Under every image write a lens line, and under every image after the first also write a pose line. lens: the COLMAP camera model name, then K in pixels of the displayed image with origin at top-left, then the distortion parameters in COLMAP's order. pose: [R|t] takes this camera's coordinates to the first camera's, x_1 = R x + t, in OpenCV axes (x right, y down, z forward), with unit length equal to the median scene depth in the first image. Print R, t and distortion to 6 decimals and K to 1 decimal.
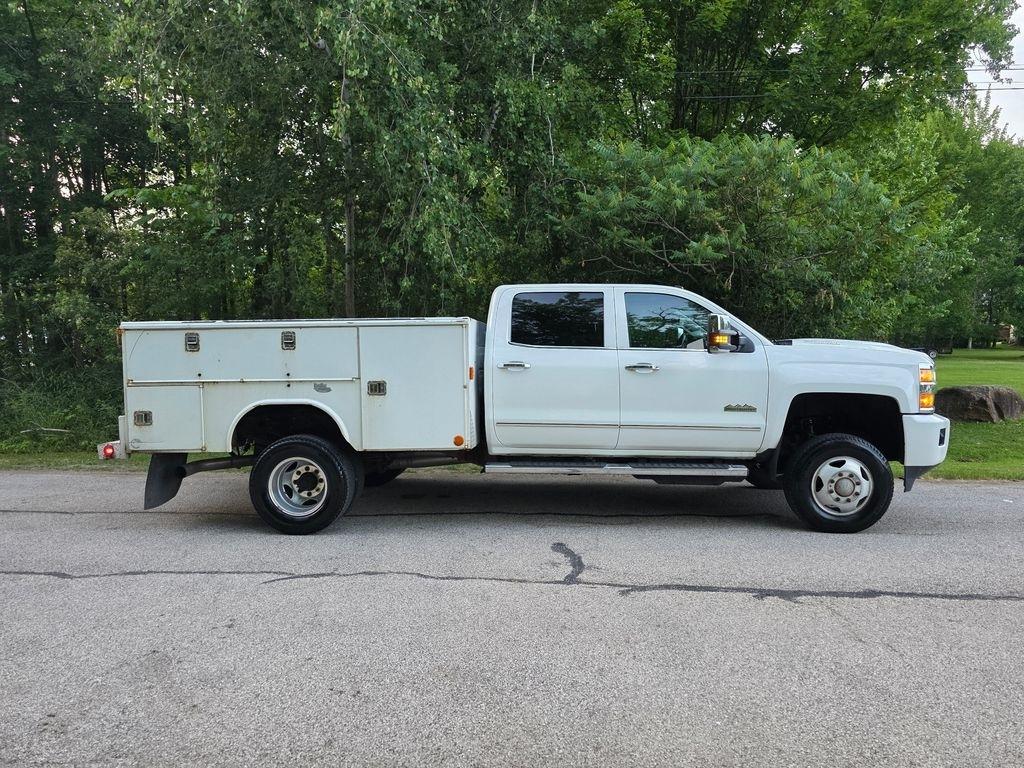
lens RADIAL K [[689.6, 0, 527.4], [0, 689.6, 394.8], [0, 0, 1]] dist [0.064611, -0.053548]
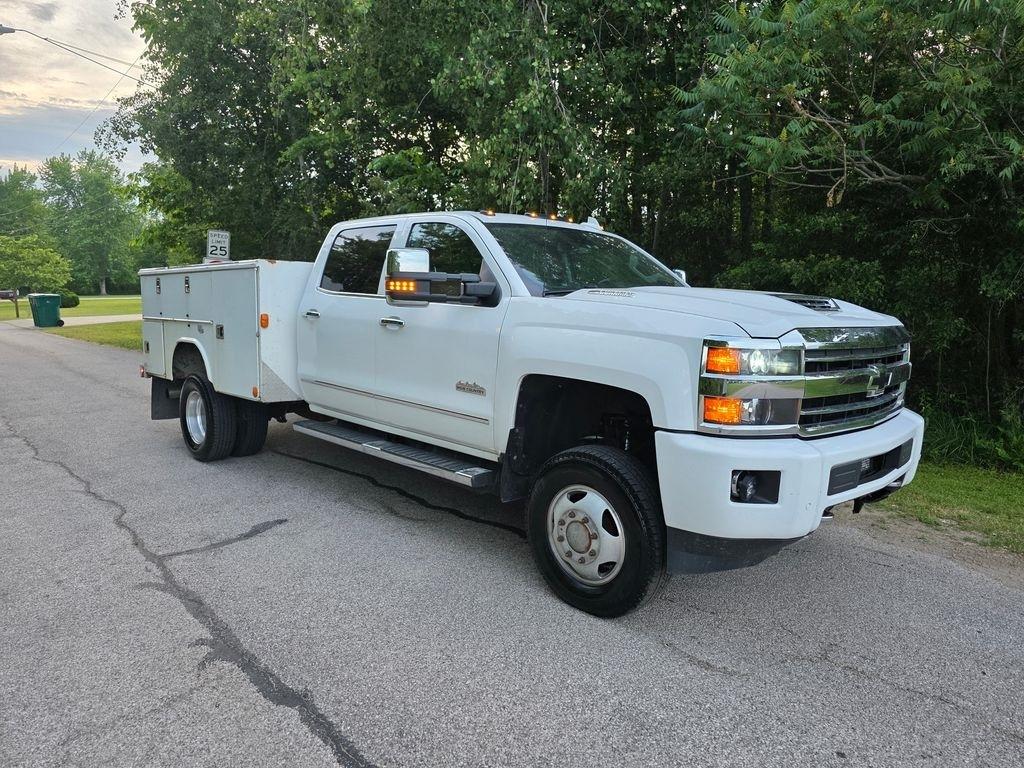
lens RADIAL K [[689.6, 0, 522.9], [0, 689.6, 383.2], [0, 0, 1]] dist [0.064611, -0.053548]
pose [[0.739839, 0.098036, -0.665602, 0.931913], [-0.059165, 0.994974, 0.080785, -0.050513], [0.670177, -0.020387, 0.741921, 0.619606]]
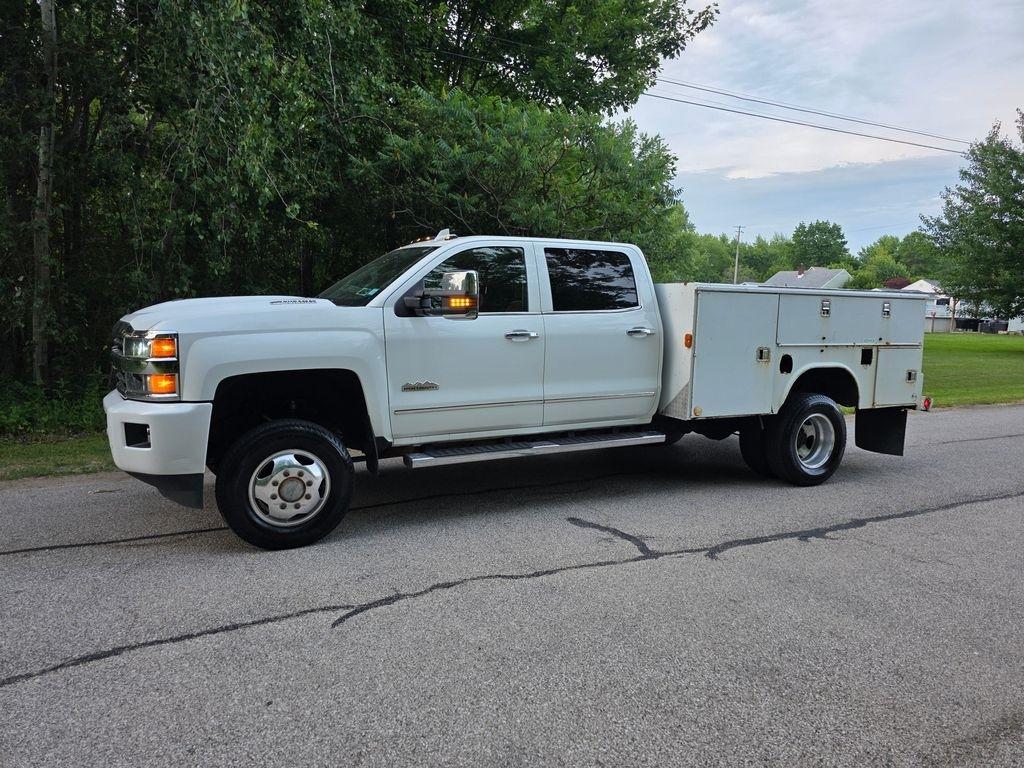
lens RADIAL K [[689.6, 0, 513.2], [0, 689.6, 385.6], [0, 0, 1]] dist [0.064611, -0.053548]
pose [[0.850767, -0.037880, 0.524176, -0.565145], [0.016053, 0.998807, 0.046125, -0.010891], [-0.525297, -0.030827, 0.850360, 0.277405]]
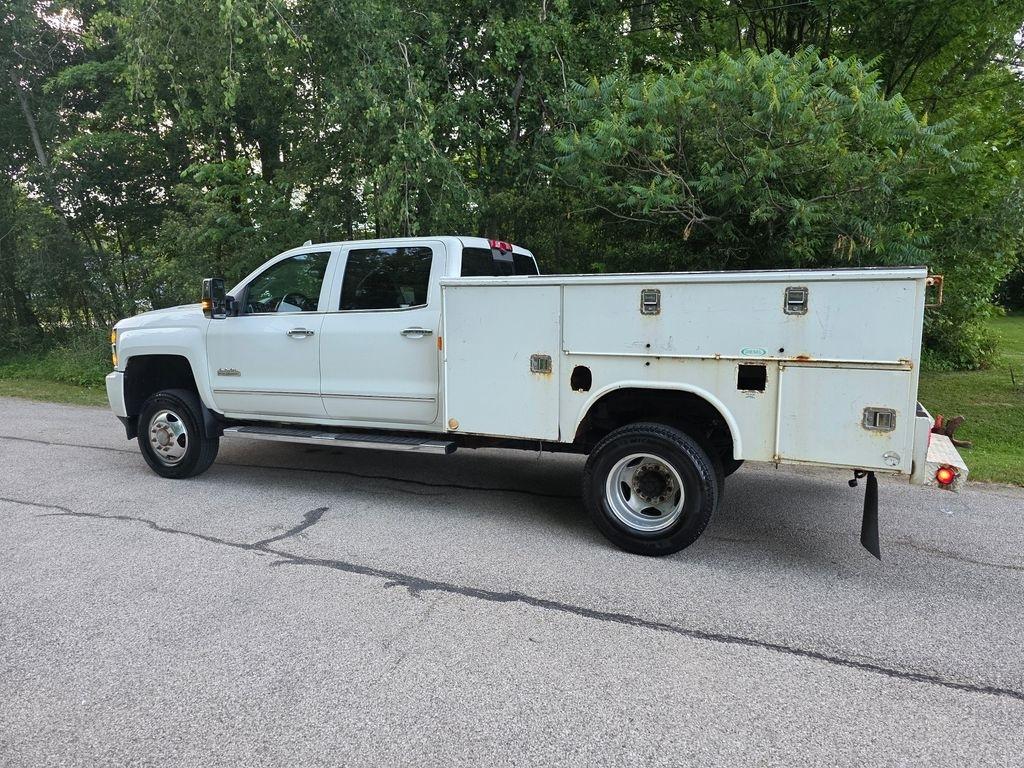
lens RADIAL K [[689.6, 0, 521.1], [0, 689.6, 393.7], [0, 0, 1]] dist [0.064611, -0.053548]
pose [[0.941250, 0.044029, -0.334829, 0.709208], [-0.023108, 0.997538, 0.066213, -0.022721], [0.336920, -0.054586, 0.939950, 0.190455]]
